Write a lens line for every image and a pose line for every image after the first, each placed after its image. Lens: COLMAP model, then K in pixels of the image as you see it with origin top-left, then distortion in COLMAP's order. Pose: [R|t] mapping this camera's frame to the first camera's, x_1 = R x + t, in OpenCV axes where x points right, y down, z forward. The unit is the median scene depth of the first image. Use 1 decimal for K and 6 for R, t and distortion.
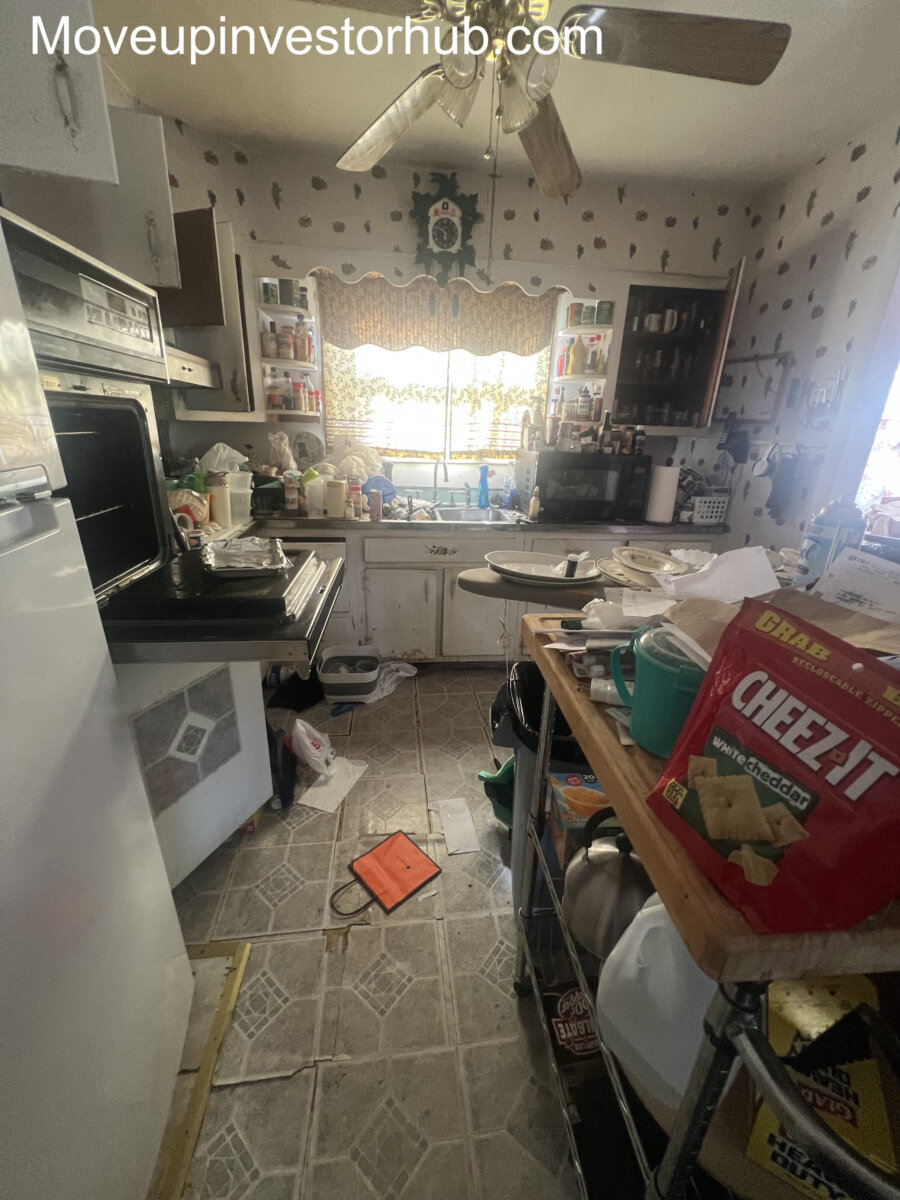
lens RADIAL K [[479.9, 0, 454.1], [0, 479.9, 598.1], [0, 0, 1]] dist [0.000717, -0.000108]
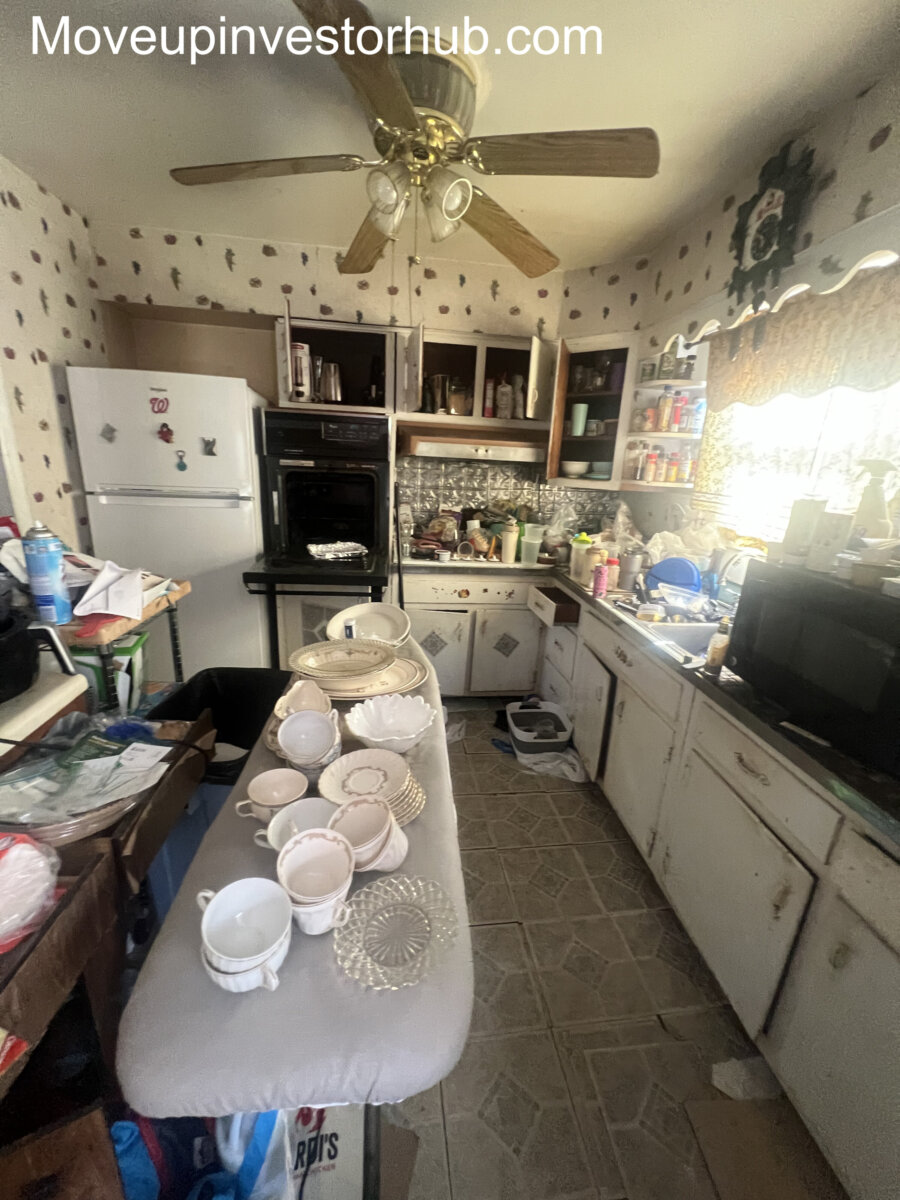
lens RADIAL K [[479.9, 0, 453.6], [0, 479.9, 601.2], [0, 0, 1]] dist [0.000717, -0.000108]
pose [[0.010996, 0.255792, -0.966669, 0.743128], [-0.381829, 0.894547, 0.232364, -0.270179], [0.924168, 0.366547, 0.107505, 0.674862]]
